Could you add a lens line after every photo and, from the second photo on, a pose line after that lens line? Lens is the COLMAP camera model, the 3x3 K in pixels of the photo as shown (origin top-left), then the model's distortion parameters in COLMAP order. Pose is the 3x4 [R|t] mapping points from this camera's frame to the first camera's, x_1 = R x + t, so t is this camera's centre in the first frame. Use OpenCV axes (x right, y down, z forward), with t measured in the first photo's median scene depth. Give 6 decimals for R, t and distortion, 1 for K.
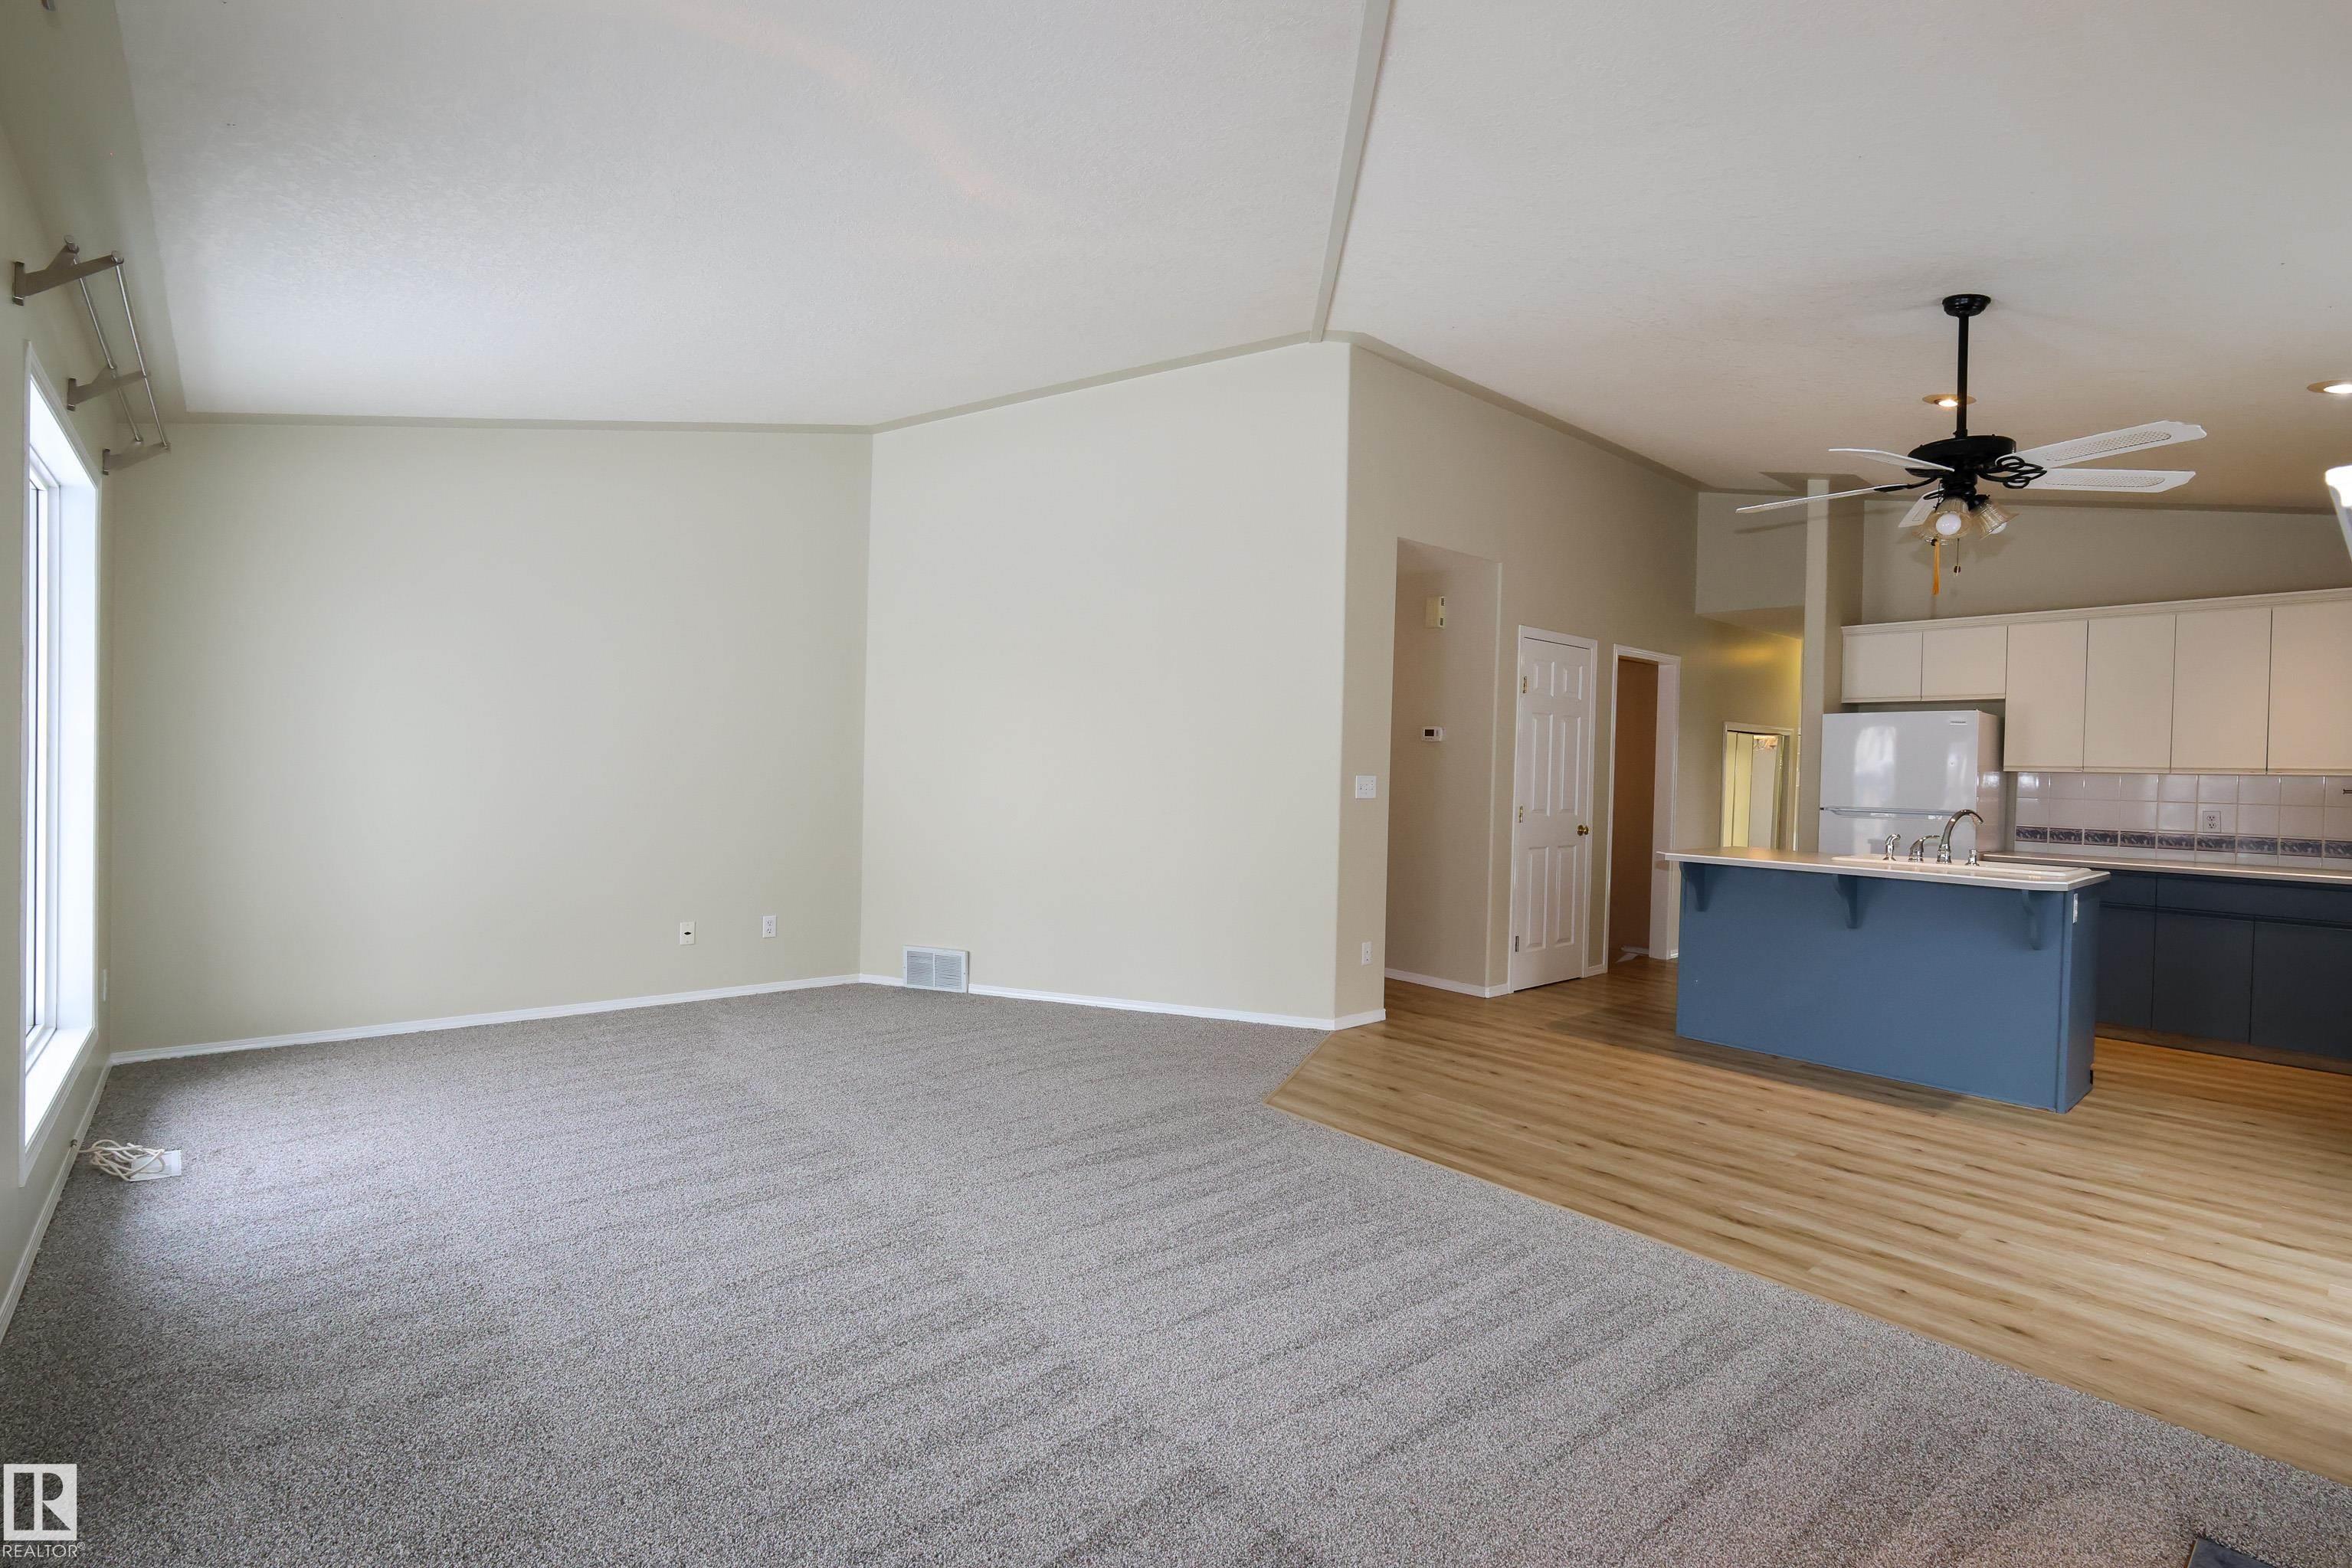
lens RADIAL K [[1084.5, 0, 1178.5], [0, 1084.5, 782.8], [0, 0, 1]] dist [-0.013547, 0.003466]
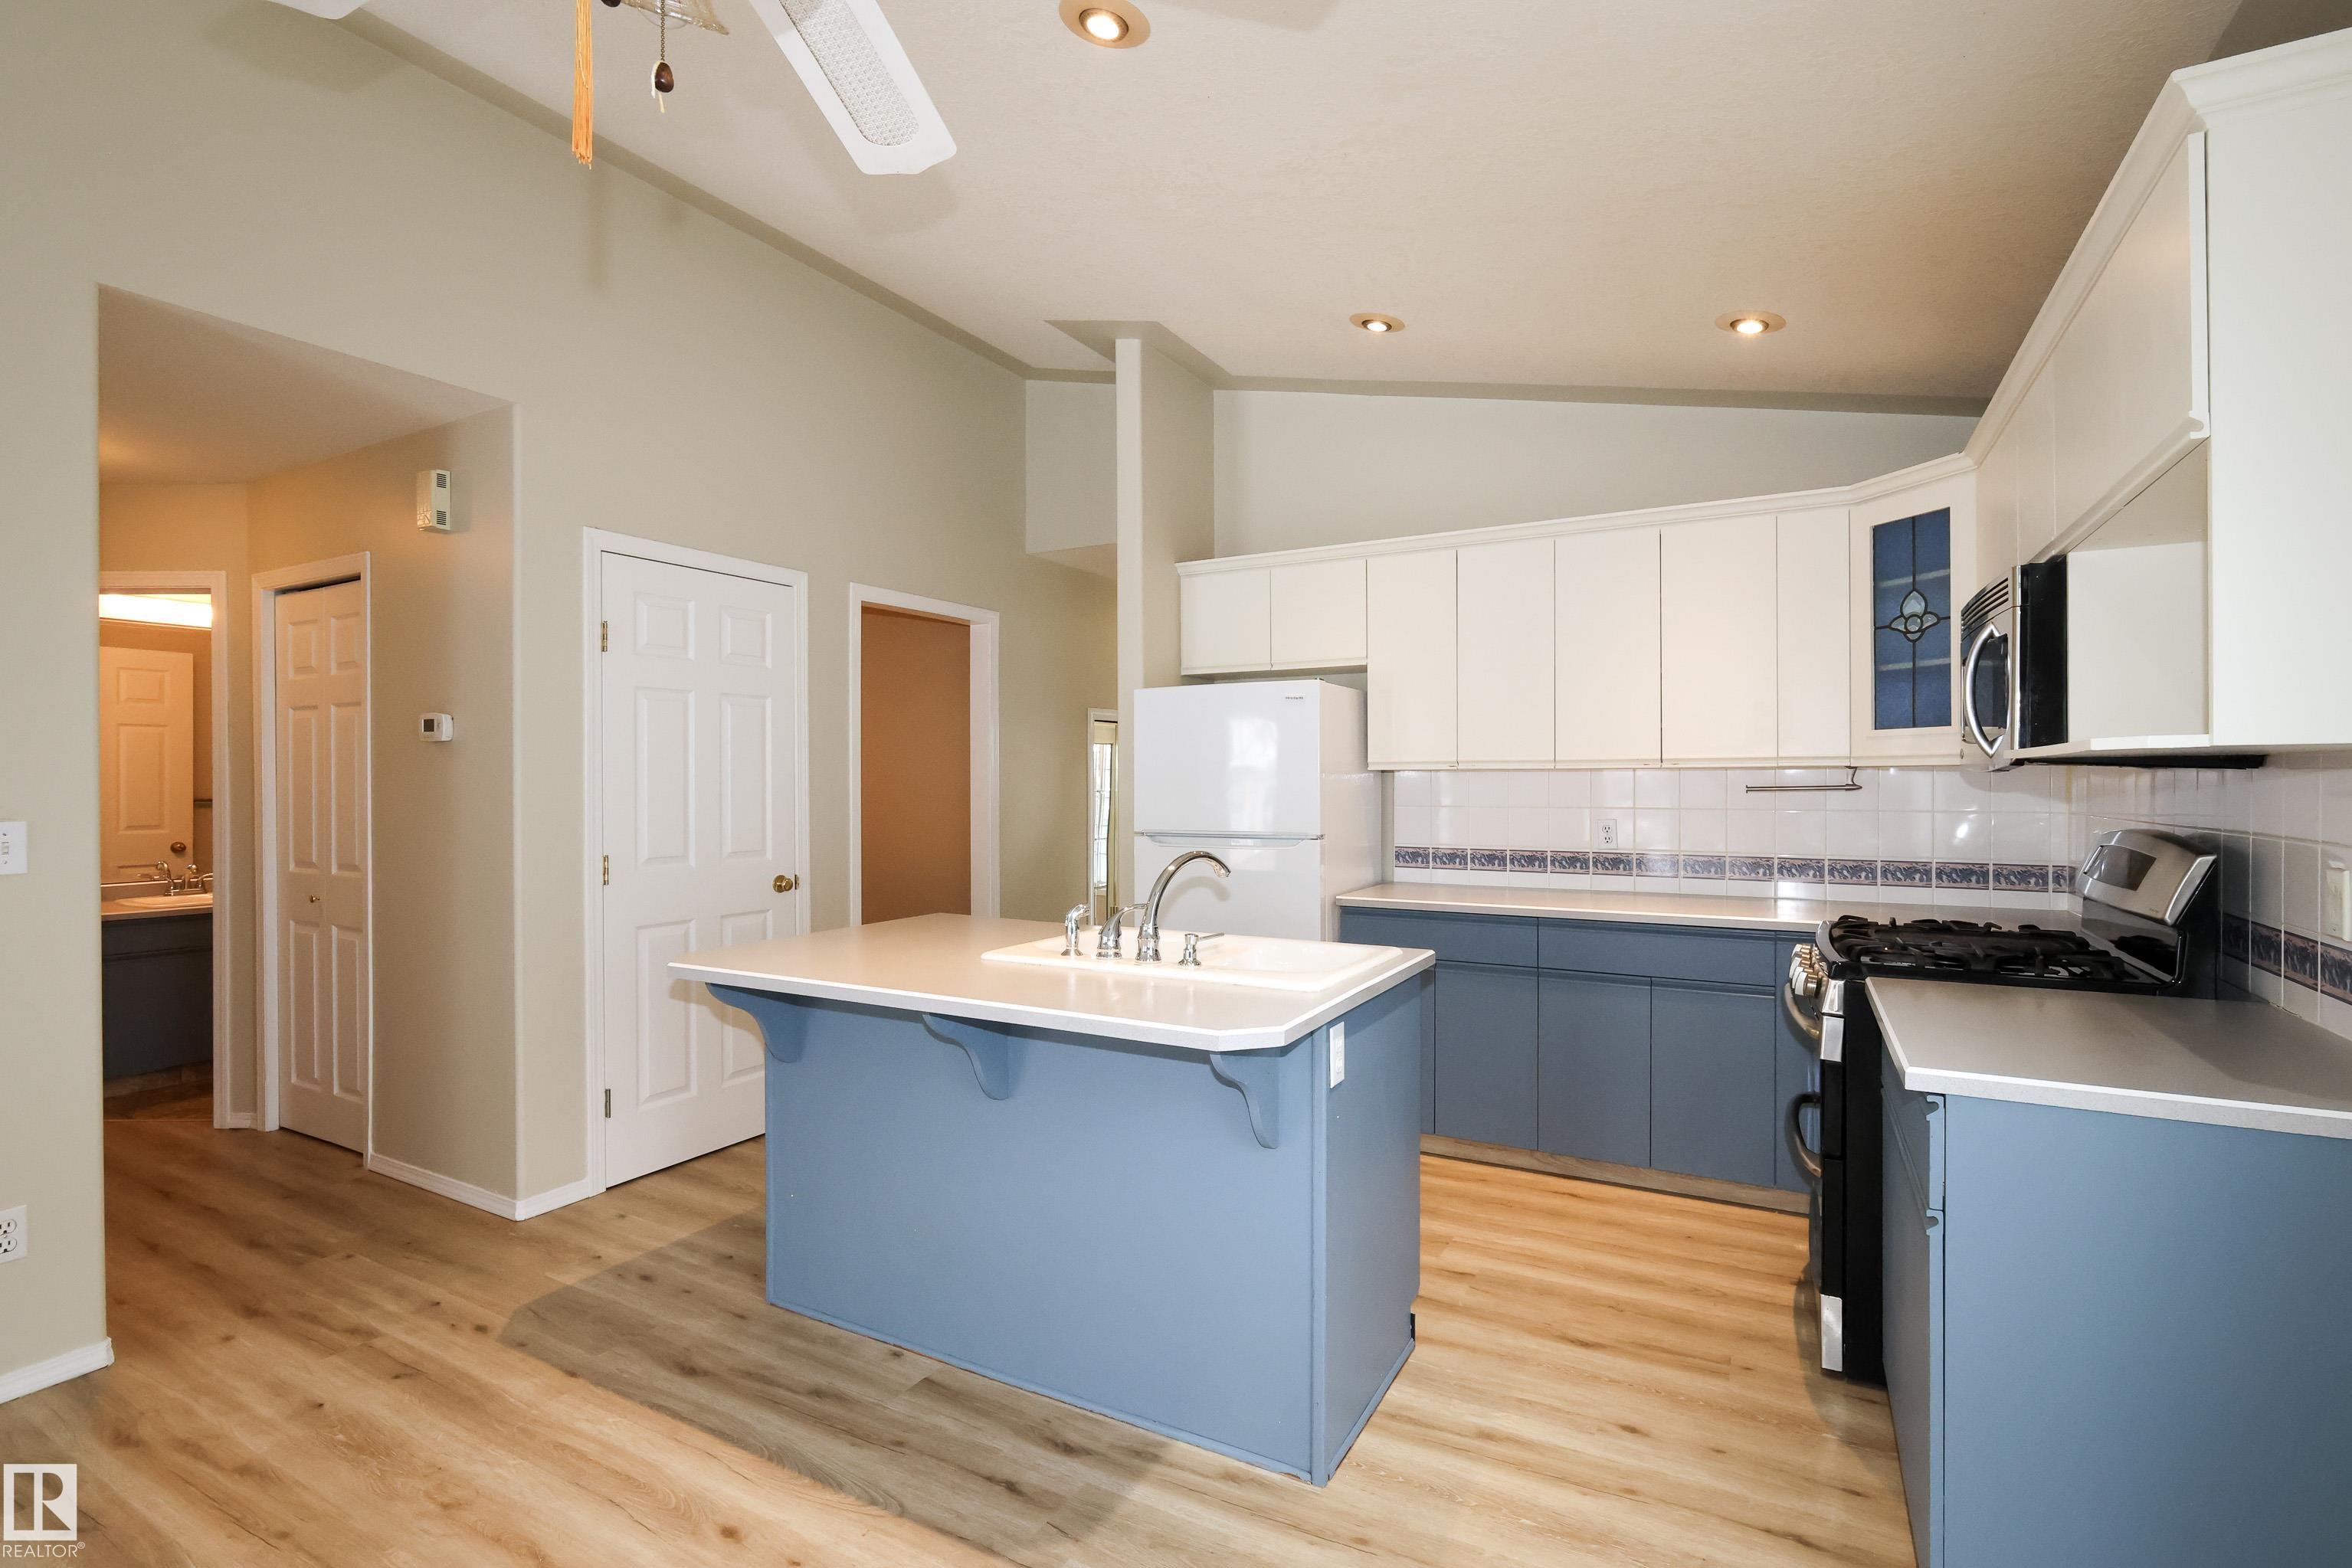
lens RADIAL K [[1084.5, 0, 1191.0], [0, 1084.5, 789.2], [0, 0, 1]] dist [-0.013547, 0.003466]
pose [[0.938028, -0.032094, 0.345070, 0.484712], [0.031149, 0.999480, 0.008282, -0.008876], [-0.345157, 0.002980, 0.938540, 0.447261]]
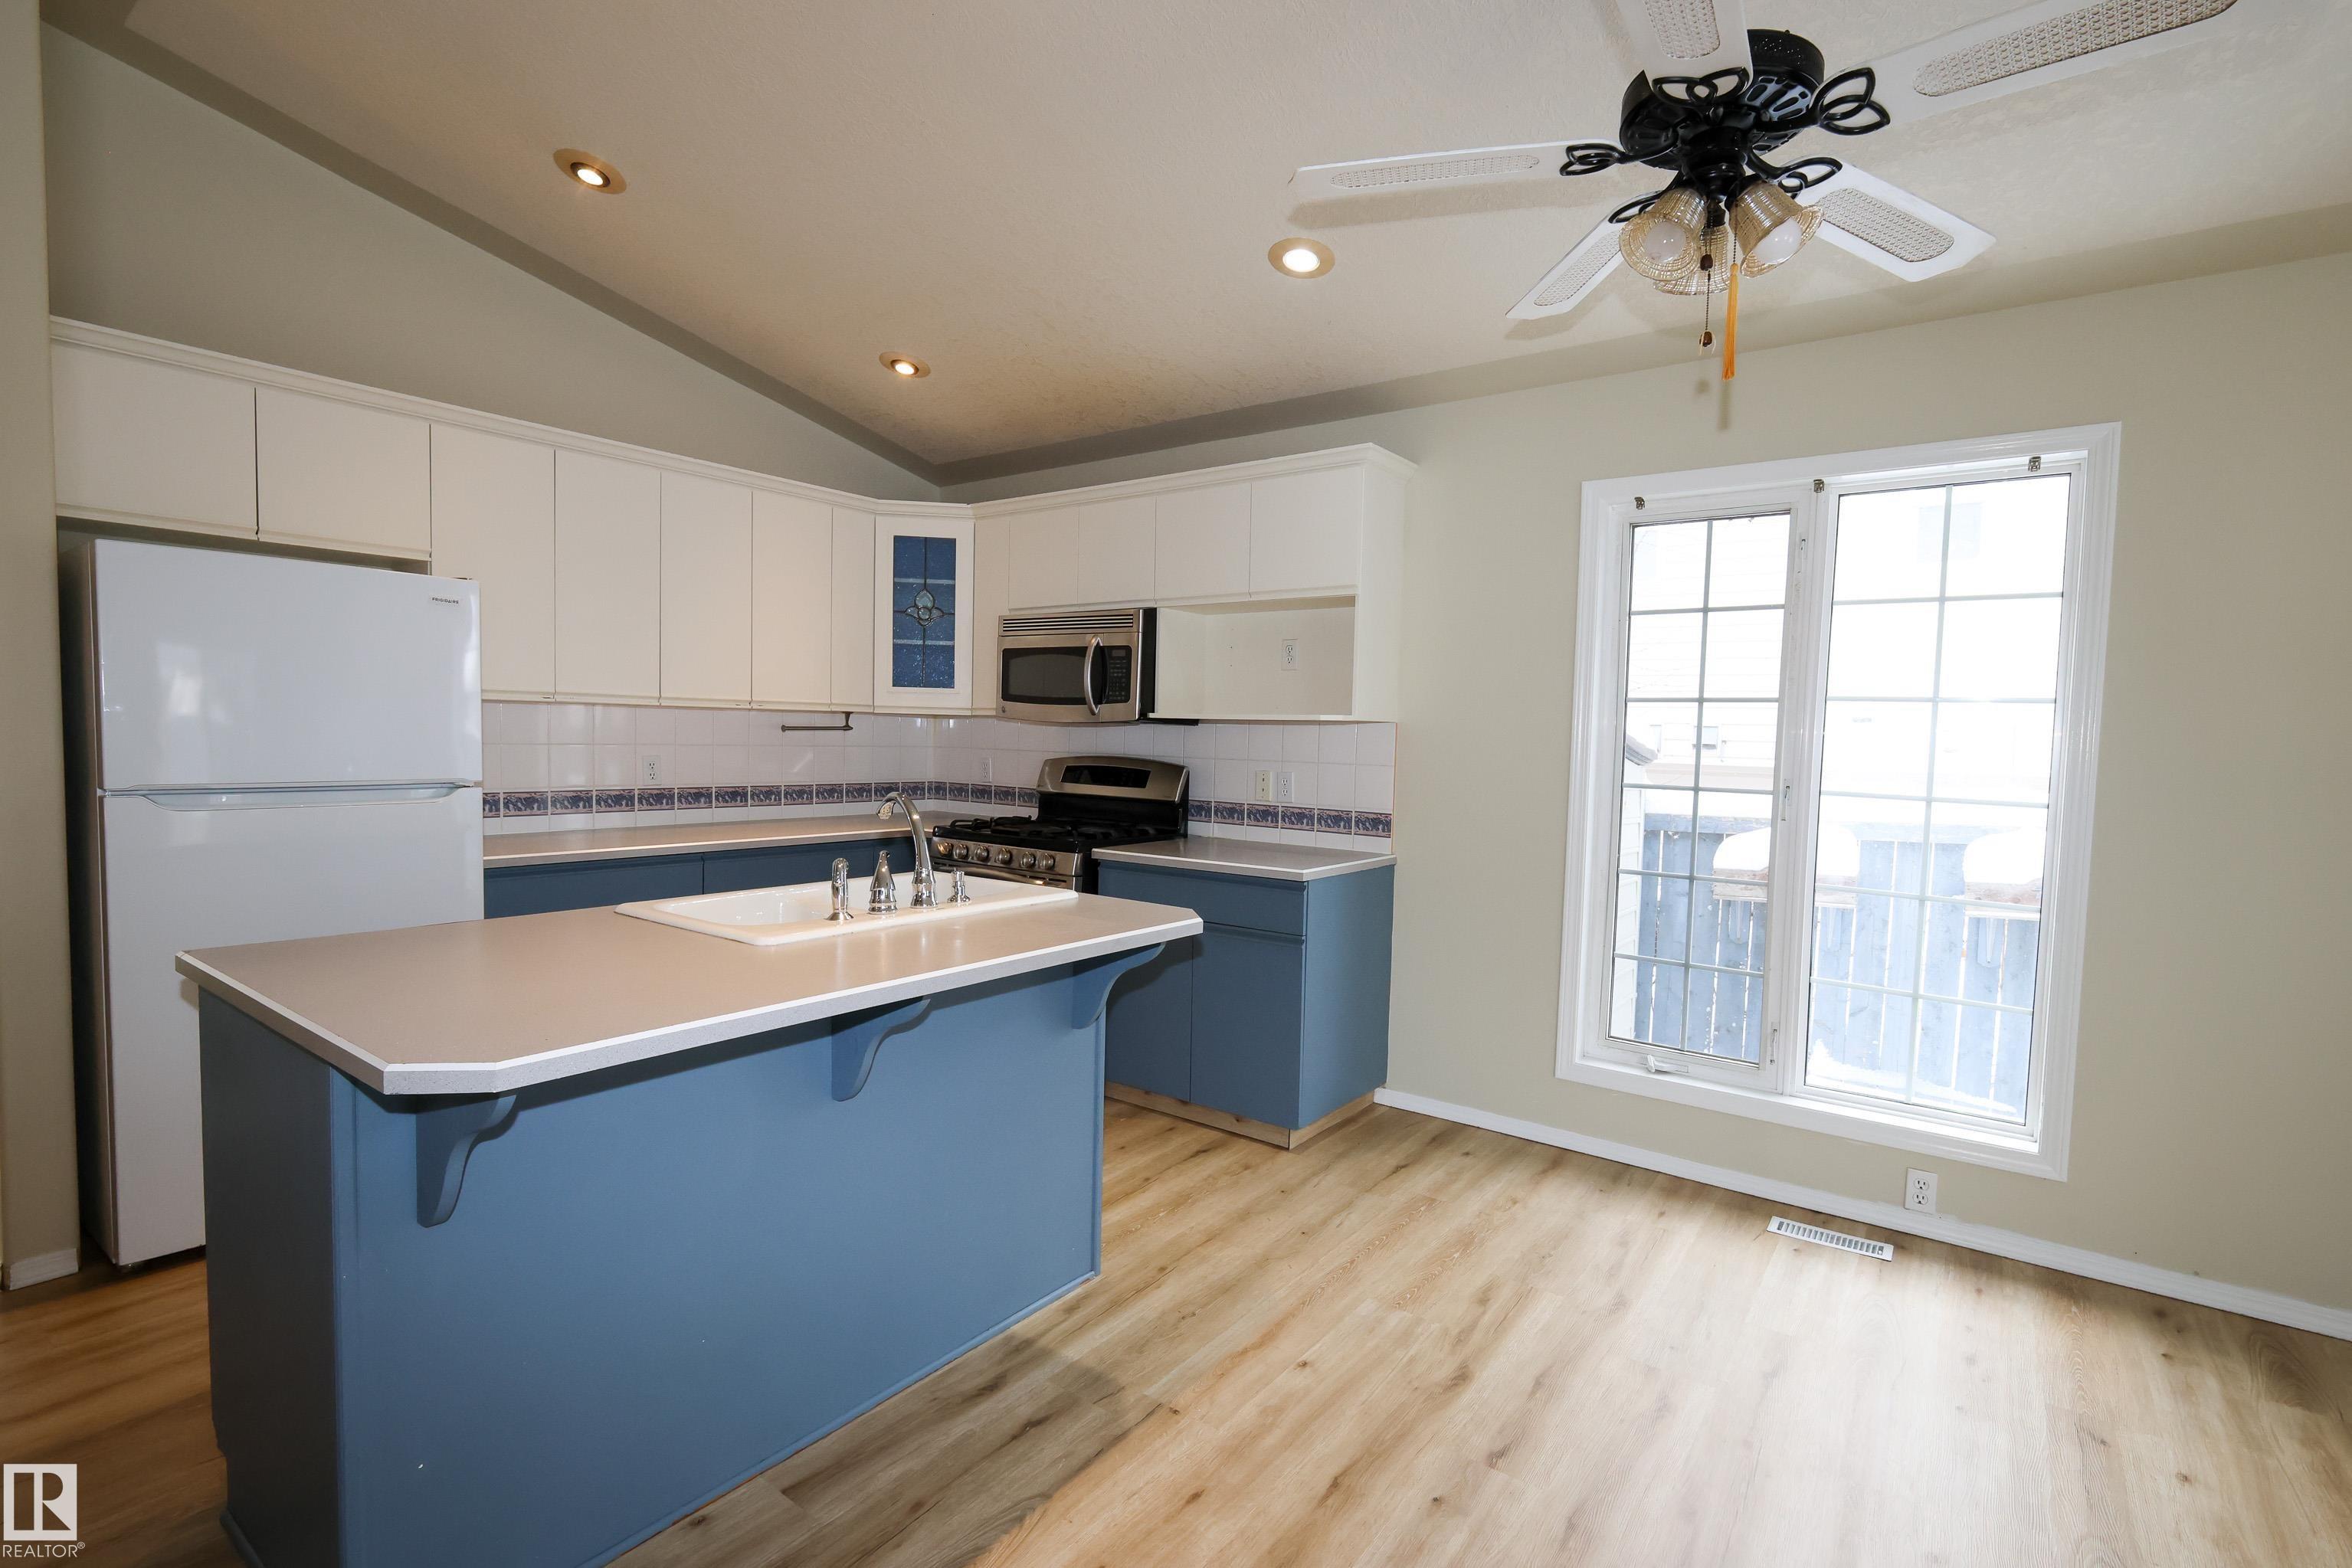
lens RADIAL K [[1084.5, 0, 1184.8], [0, 1084.5, 797.0], [0, 0, 1]] dist [-0.013547, 0.003466]
pose [[-0.214323, -0.089599, 0.972645, 0.179030], [-0.021491, 0.995975, 0.087013, -0.018515], [-0.976526, -0.002254, -0.215386, 0.863807]]
